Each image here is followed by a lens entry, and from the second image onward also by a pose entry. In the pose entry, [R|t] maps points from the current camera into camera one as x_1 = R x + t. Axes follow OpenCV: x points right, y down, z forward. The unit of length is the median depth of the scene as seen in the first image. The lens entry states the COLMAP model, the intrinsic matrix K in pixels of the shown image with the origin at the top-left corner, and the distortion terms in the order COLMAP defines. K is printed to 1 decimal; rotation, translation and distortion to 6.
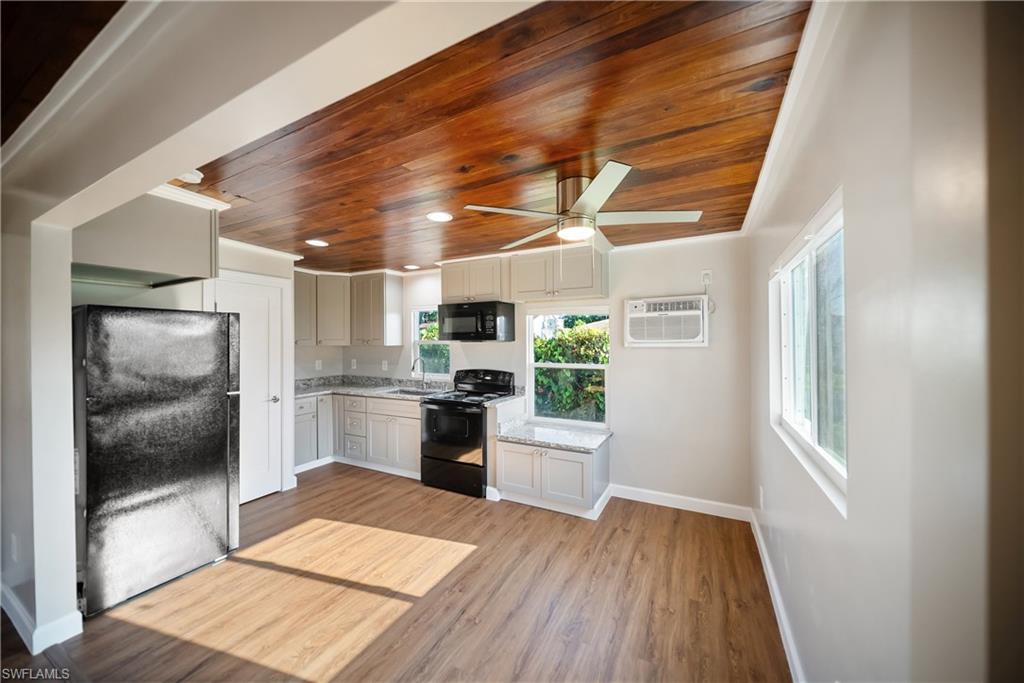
lens RADIAL K [[357.8, 0, 518.3], [0, 357.8, 343.4], [0, 0, 1]] dist [0.000882, 0.000063]
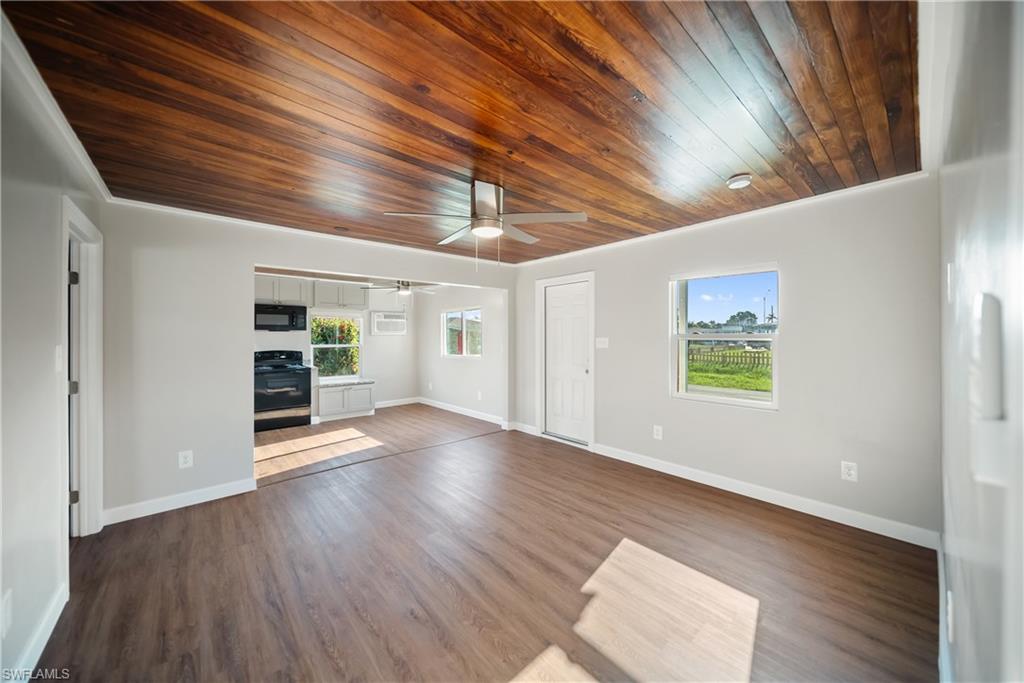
lens RADIAL K [[366.2, 0, 513.4], [0, 366.2, 332.4], [0, 0, 1]] dist [-0.000660, -0.000073]
pose [[0.354349, 0.011440, 0.935043, -1.486401], [0.003125, 0.999905, -0.013418, 0.029612], [-0.935108, 0.007677, 0.354280, -0.550290]]
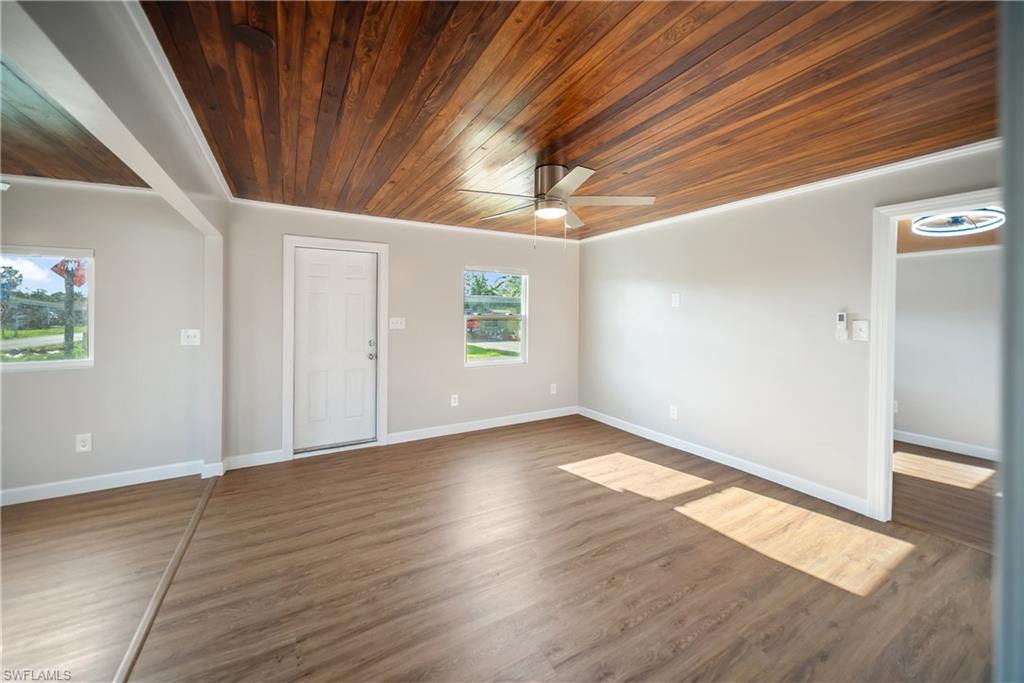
lens RADIAL K [[376.9, 0, 509.3], [0, 376.9, 312.1], [0, 0, 1]] dist [-0.000481, -0.000068]
pose [[-0.846040, 0.003692, 0.533106, -1.110018], [-0.001870, 0.999949, -0.009893, 0.024260], [-0.533115, -0.009367, -0.845991, 0.555473]]
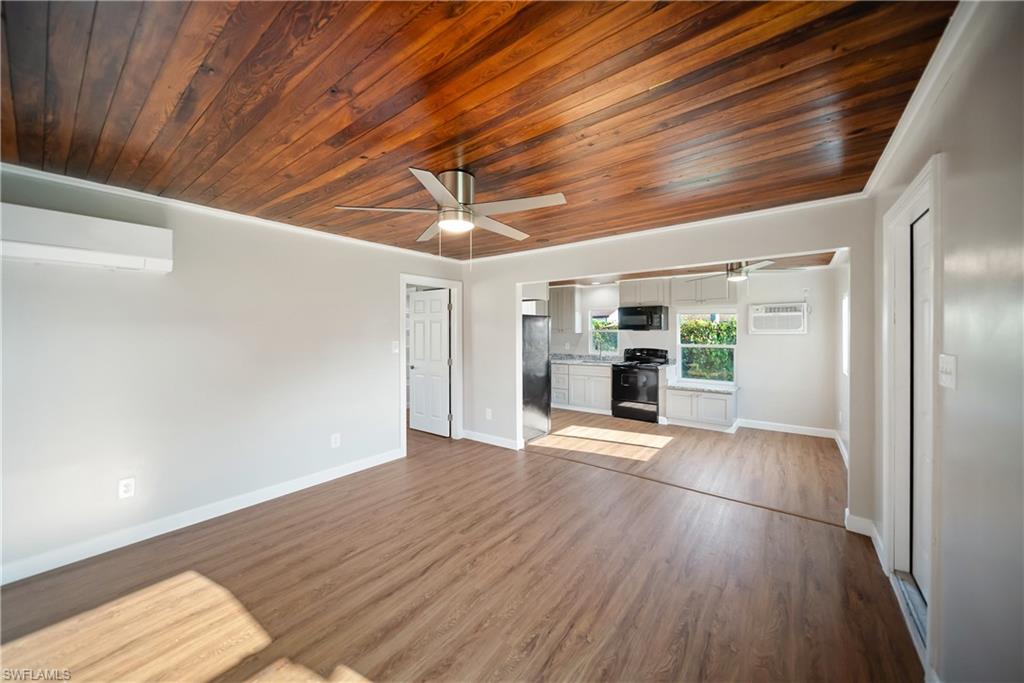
lens RADIAL K [[366.2, 0, 513.4], [0, 366.2, 332.4], [0, 0, 1]] dist [-0.000660, -0.000073]
pose [[0.984284, 0.003293, -0.176563, -0.500547], [-0.003391, 0.999994, -0.000253, 0.007166], [0.176561, 0.000847, 0.984289, -0.895825]]
